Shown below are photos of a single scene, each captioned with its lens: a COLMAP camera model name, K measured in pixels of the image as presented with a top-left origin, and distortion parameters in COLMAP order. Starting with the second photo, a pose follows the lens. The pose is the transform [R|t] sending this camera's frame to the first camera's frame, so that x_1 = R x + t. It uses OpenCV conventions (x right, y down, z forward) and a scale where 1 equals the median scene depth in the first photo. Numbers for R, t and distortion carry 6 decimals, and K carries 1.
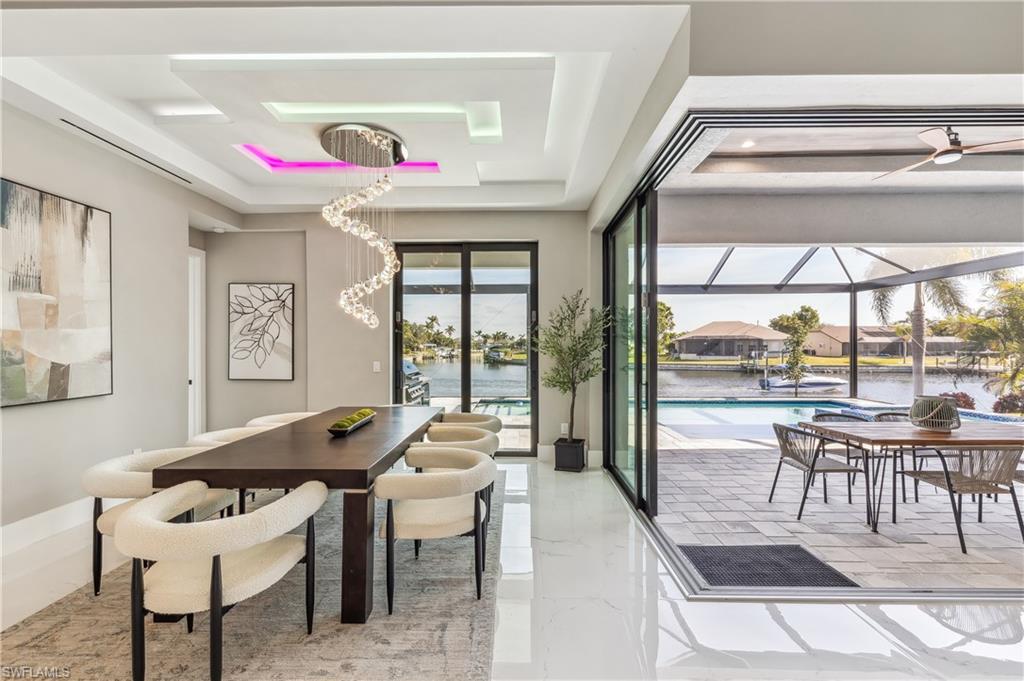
lens RADIAL K [[431.2, 0, 510.6], [0, 431.2, 344.0], [0, 0, 1]] dist [0.001353, 0.000342]
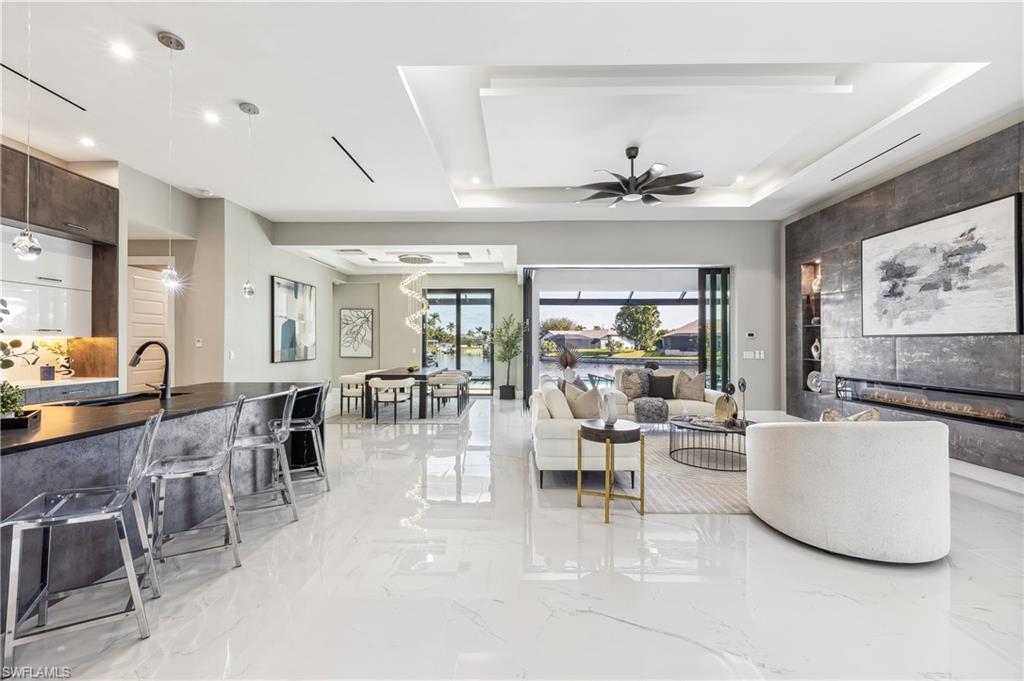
lens RADIAL K [[431.2, 0, 510.6], [0, 431.2, 344.0], [0, 0, 1]] dist [0.001353, 0.000342]
pose [[0.999995, 0.002507, -0.001965, 0.142014], [-0.002490, 0.999960, 0.008648, 0.003144], [0.001987, -0.008643, 0.999961, -0.977711]]
